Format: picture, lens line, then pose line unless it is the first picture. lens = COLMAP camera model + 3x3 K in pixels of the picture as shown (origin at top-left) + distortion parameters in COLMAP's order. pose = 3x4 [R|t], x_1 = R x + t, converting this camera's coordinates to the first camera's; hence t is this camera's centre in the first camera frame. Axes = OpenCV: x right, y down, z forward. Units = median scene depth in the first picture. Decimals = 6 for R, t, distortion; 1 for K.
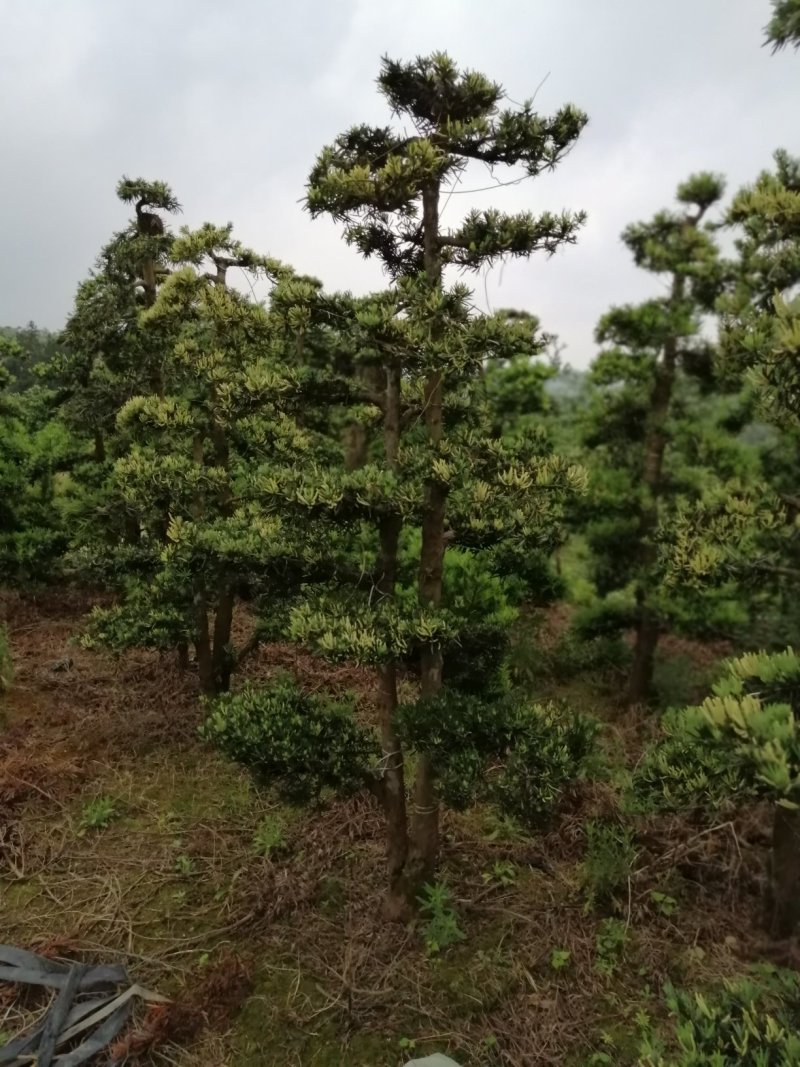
lens RADIAL K [[786.8, 0, 397.9], [0, 786.8, 538.9], [0, 0, 1]] dist [-0.002852, 0.002073]
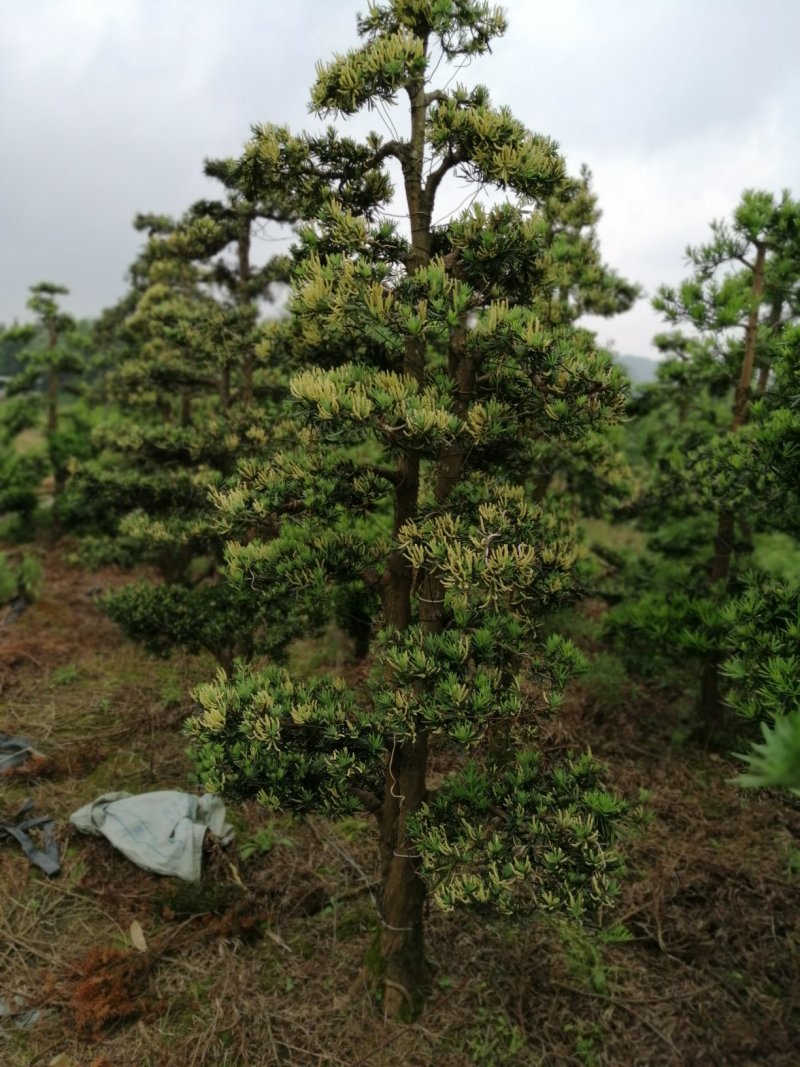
lens RADIAL K [[807.0, 0, 400.0], [0, 807.0, 533.5], [0, 0, 1]] dist [-0.001062, 0.009655]
pose [[0.983183, 0.055648, -0.173939, 0.336836], [-0.056609, 0.998396, -0.000562, 0.049769], [0.173629, 0.010399, 0.984756, -0.241469]]
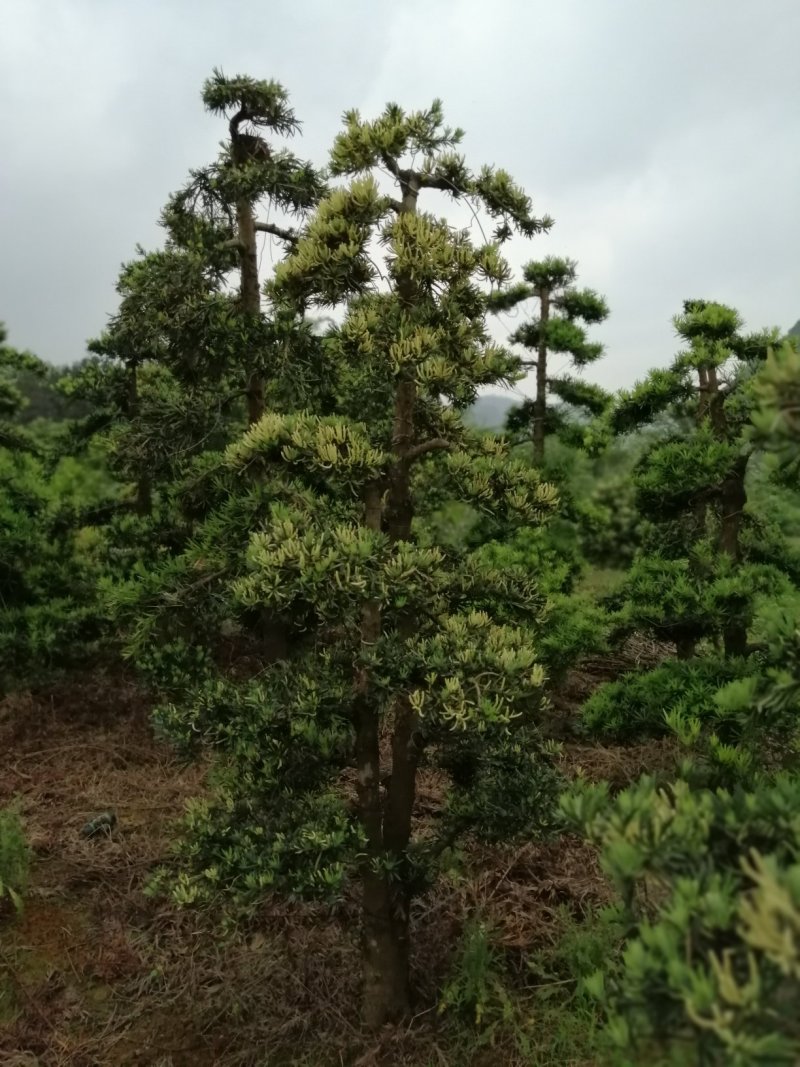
lens RADIAL K [[807.0, 0, 400.0], [0, 807.0, 533.5], [0, 0, 1]] dist [-0.001062, 0.009655]
pose [[0.999923, -0.009247, -0.008258, -0.190789], [0.008854, 0.998879, -0.046496, -0.057773], [0.008678, 0.046419, 0.998884, 0.358161]]
